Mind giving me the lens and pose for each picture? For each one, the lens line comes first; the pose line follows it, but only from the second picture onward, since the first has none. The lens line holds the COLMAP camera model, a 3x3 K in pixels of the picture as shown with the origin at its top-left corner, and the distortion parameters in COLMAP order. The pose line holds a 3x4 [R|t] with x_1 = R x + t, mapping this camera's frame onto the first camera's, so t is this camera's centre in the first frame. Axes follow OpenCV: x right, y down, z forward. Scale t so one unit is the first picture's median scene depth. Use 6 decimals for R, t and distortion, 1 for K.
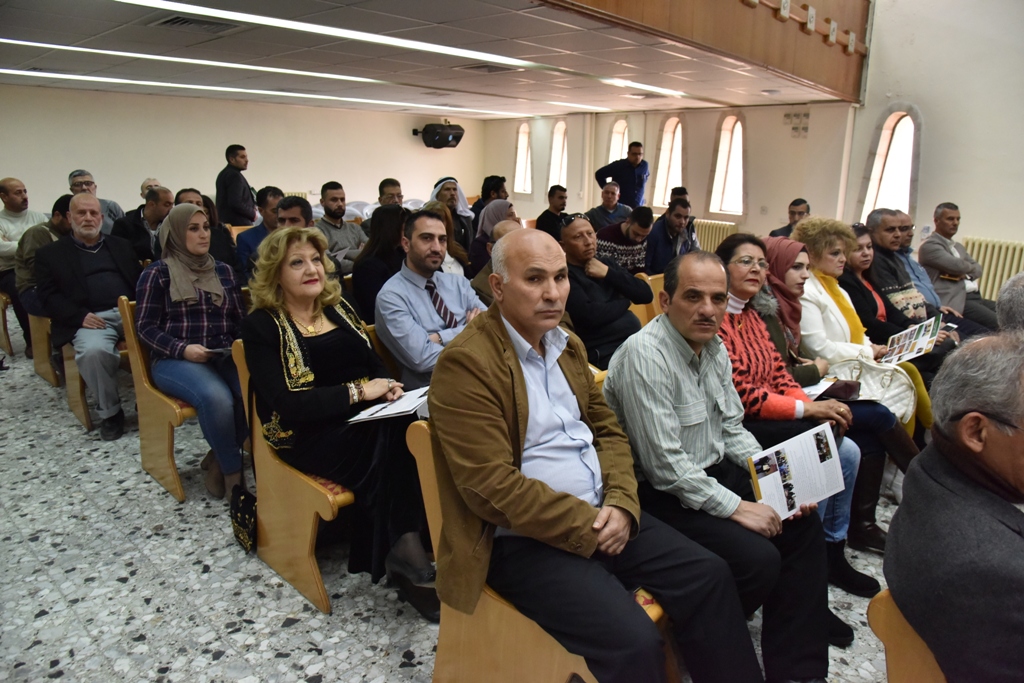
lens RADIAL K [[700.2, 0, 512.6], [0, 700.2, 340.6], [0, 0, 1]] dist [-0.112236, 0.059206]
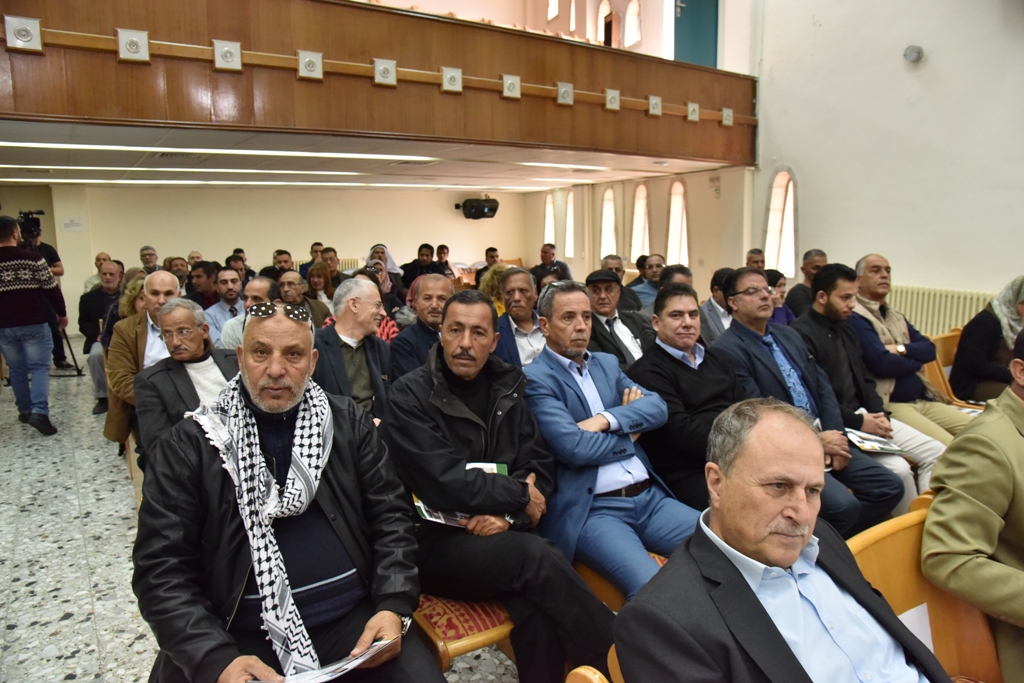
lens RADIAL K [[698.9, 0, 512.0], [0, 698.9, 341.5], [0, 0, 1]] dist [-0.121046, 0.064633]
pose [[0.972728, -0.000118, -0.231950, 0.817177], [-0.020845, 0.995909, -0.087926, 0.115970], [0.231012, 0.090363, 0.968746, -0.404508]]
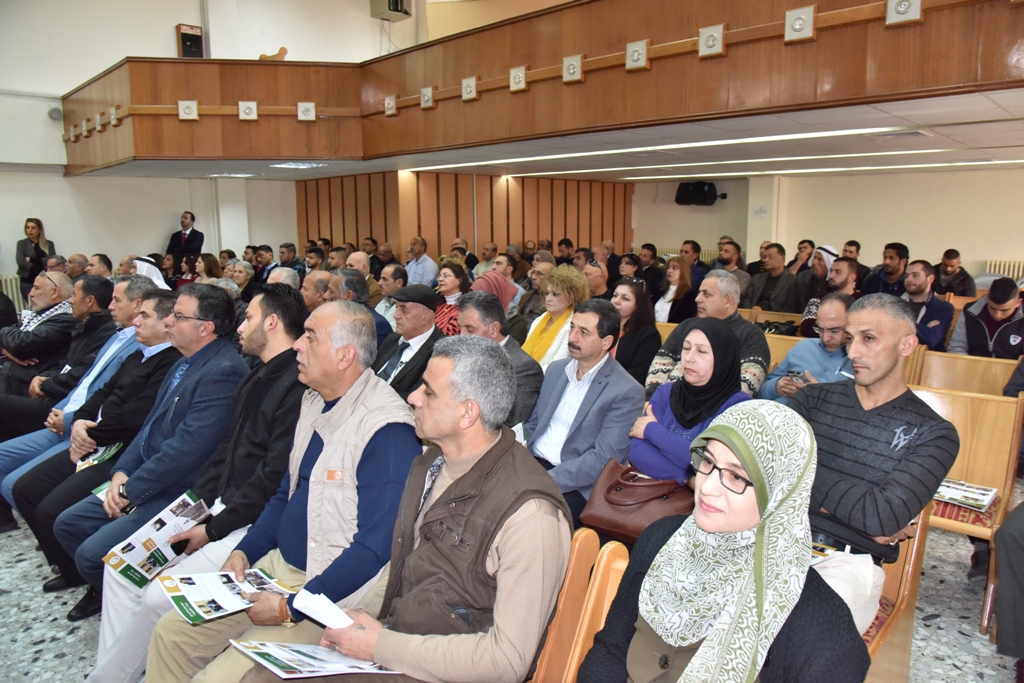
lens RADIAL K [[701.9, 0, 511.7], [0, 701.9, 342.4], [0, 0, 1]] dist [-0.108935, 0.064032]
pose [[-0.022430, 0.140797, -0.989784, 1.759370], [-0.236780, 0.961118, 0.142085, -0.198120], [0.971304, 0.237548, 0.011780, 0.914606]]
